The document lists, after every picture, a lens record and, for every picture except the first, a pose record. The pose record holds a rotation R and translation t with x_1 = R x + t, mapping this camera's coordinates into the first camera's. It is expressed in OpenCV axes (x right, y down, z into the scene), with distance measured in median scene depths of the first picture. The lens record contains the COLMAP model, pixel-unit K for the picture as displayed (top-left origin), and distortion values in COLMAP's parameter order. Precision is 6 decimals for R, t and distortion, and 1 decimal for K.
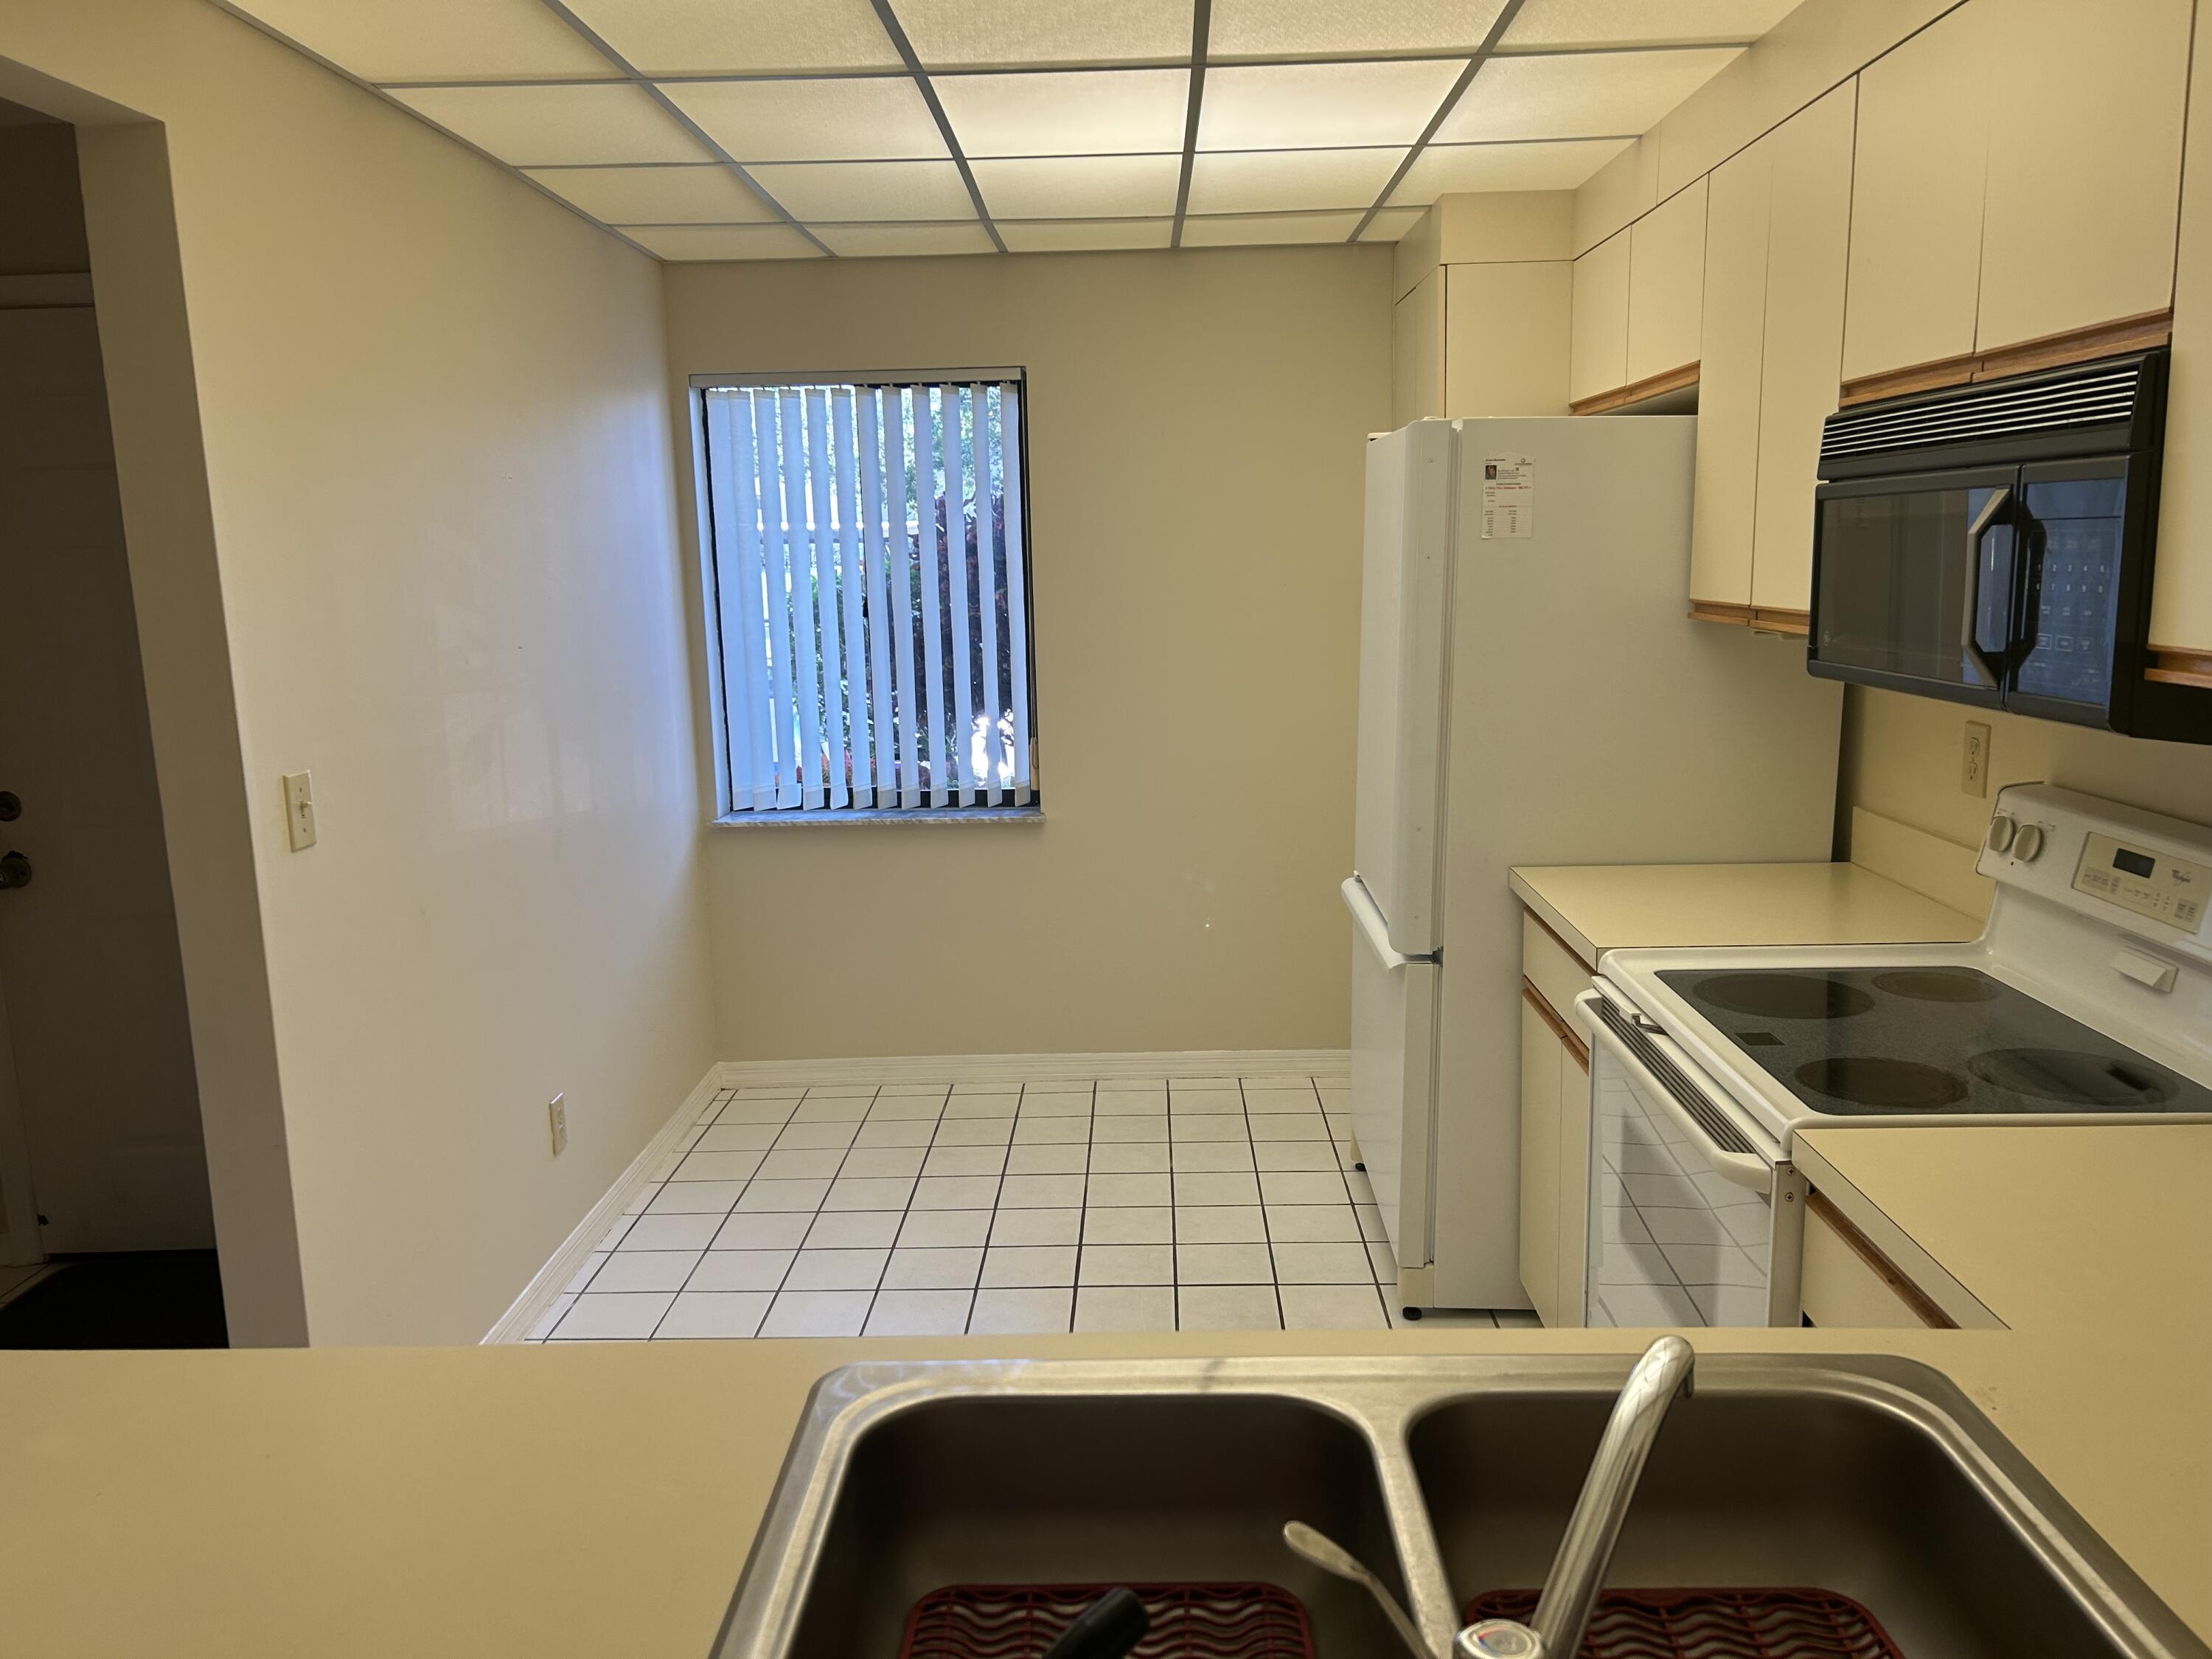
lens RADIAL K [[1650.1, 0, 1106.0], [0, 1650.1, 829.5], [0, 0, 1]] dist [0.061266, -0.055525]
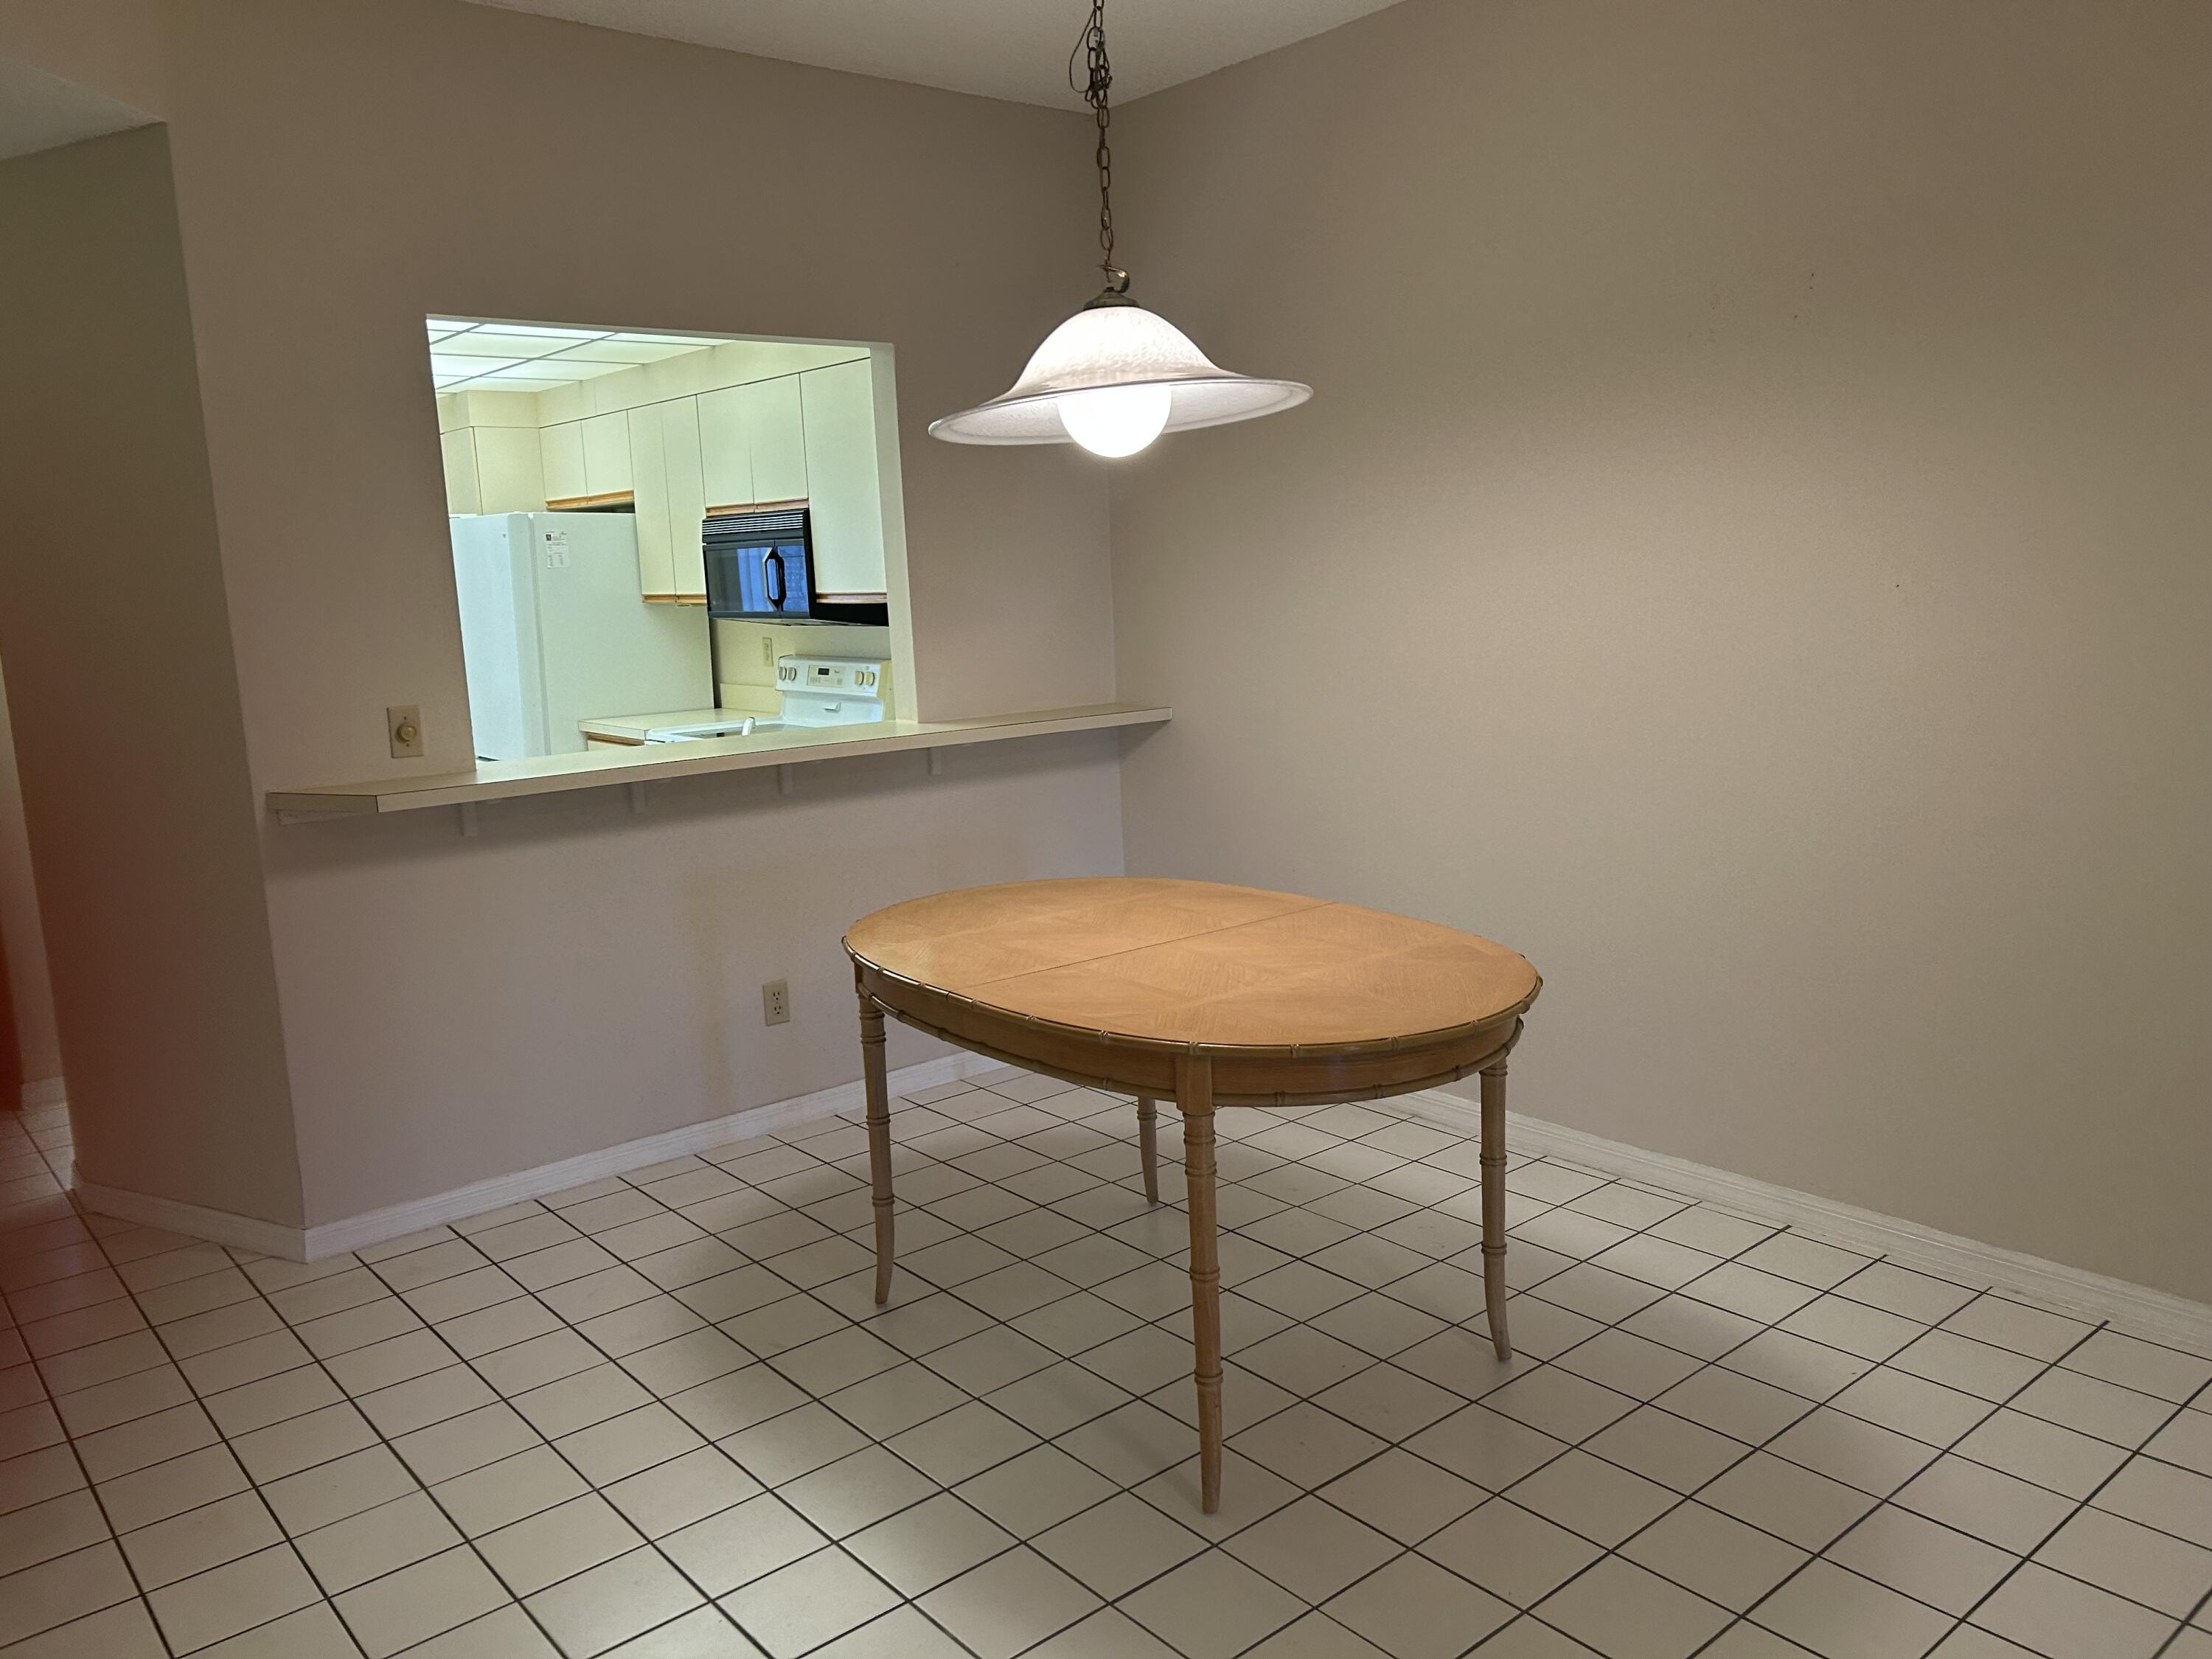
lens RADIAL K [[1650.1, 0, 1106.0], [0, 1650.1, 829.5], [0, 0, 1]] dist [0.061266, -0.055525]
pose [[0.752175, -0.114865, 0.648875, -0.889681], [0.133995, 0.990779, 0.020063, 0.285446], [-0.645196, 0.071856, 0.760630, -1.443925]]
